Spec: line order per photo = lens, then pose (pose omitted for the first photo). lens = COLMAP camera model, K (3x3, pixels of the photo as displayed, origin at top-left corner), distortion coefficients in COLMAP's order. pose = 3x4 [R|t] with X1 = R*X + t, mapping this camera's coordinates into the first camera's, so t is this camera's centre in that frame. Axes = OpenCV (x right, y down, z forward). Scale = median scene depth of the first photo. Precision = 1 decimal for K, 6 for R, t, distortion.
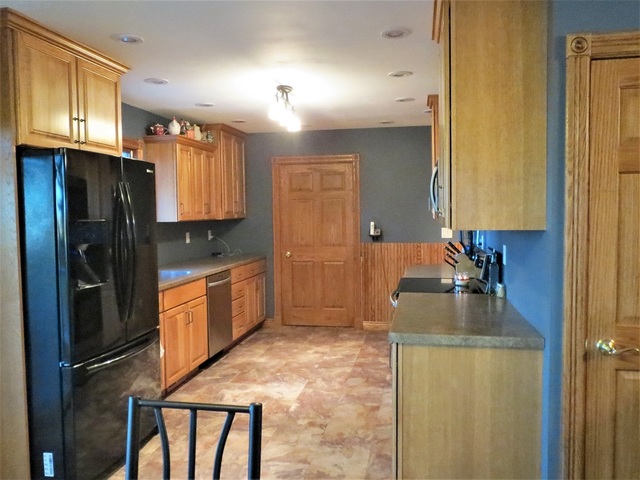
lens RADIAL K [[540.5, 0, 318.8], [0, 540.5, 240.1], [0, 0, 1]] dist [-0.020576, 0.019054]
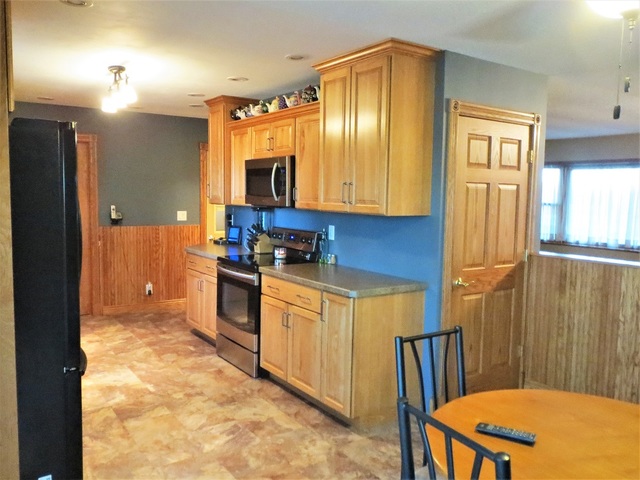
lens RADIAL K [[540.5, 0, 317.1], [0, 540.5, 239.8], [0, 0, 1]] dist [-0.020576, 0.019054]
pose [[0.703308, -0.040183, 0.709748, -0.502345], [0.014840, 0.999013, 0.041855, -0.009525], [-0.710730, -0.018904, 0.703211, 0.054896]]
